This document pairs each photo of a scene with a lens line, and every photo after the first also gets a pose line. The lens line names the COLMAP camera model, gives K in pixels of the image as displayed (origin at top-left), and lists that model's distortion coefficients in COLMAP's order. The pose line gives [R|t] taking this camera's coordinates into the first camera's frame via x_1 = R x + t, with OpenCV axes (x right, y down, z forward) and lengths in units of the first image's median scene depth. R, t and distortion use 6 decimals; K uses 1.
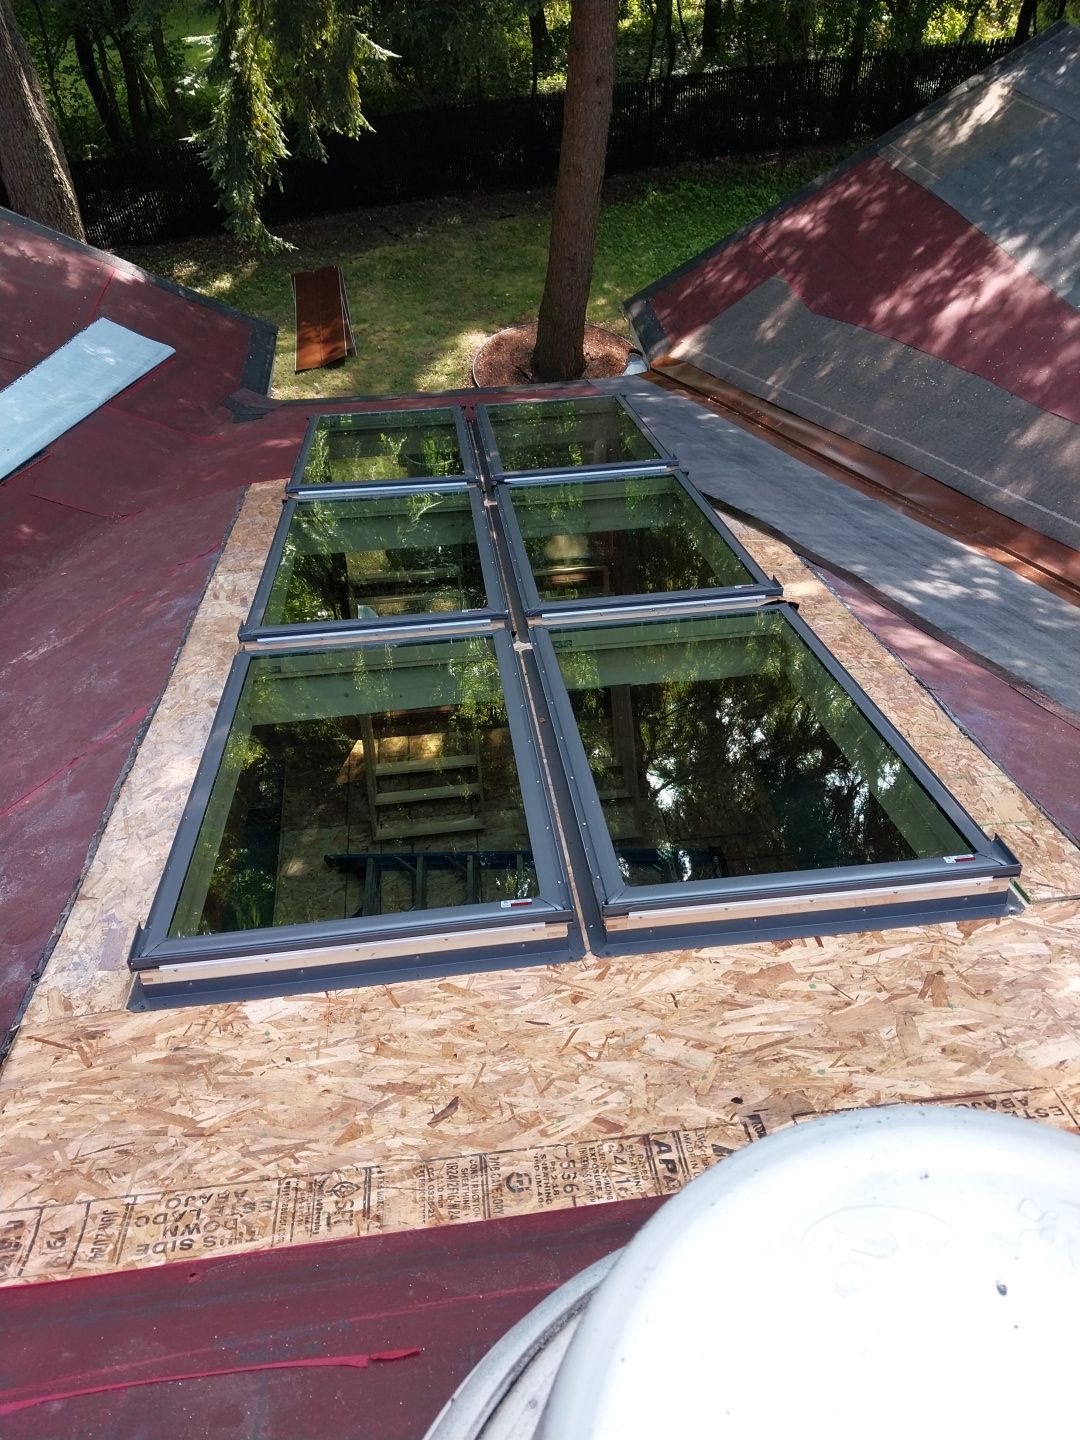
lens RADIAL K [[1135.0, 0, 540.0], [0, 1135.0, 720.0], [0, 0, 1]] dist [-0.010320, -0.004666]
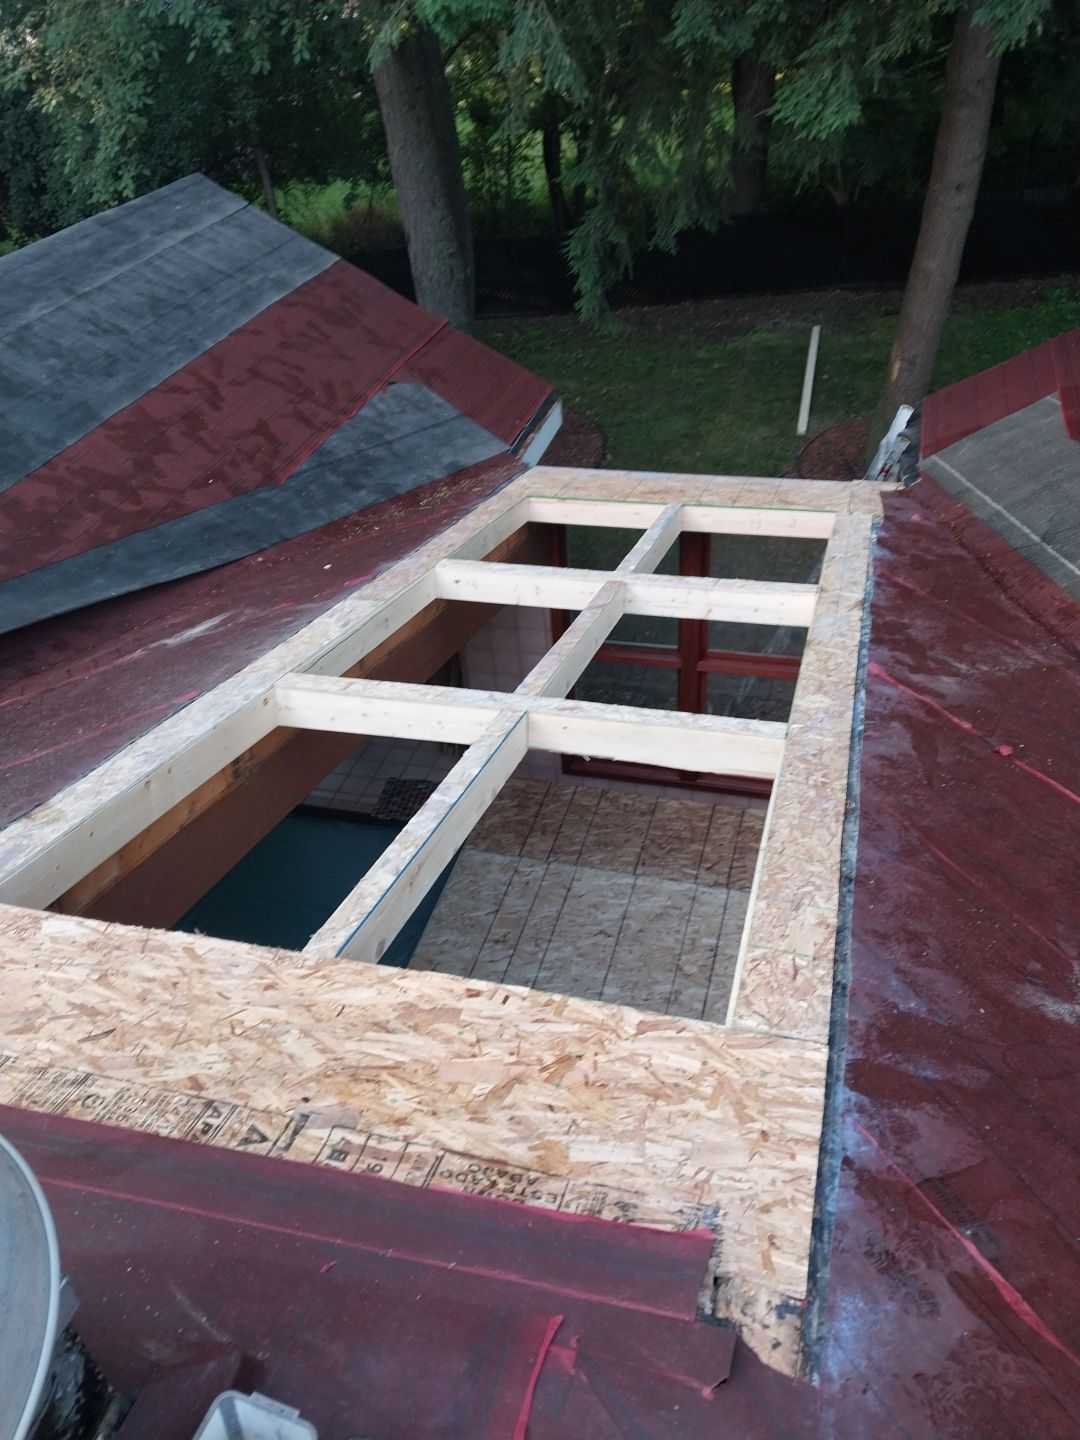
lens RADIAL K [[1135.0, 0, 540.0], [0, 1135.0, 720.0], [0, 0, 1]] dist [-0.010320, -0.004666]
pose [[0.927158, 0.193369, -0.320914, 0.653130], [-0.214569, 0.976194, -0.031705, -0.035899], [0.307144, 0.098254, 0.946577, -0.004091]]
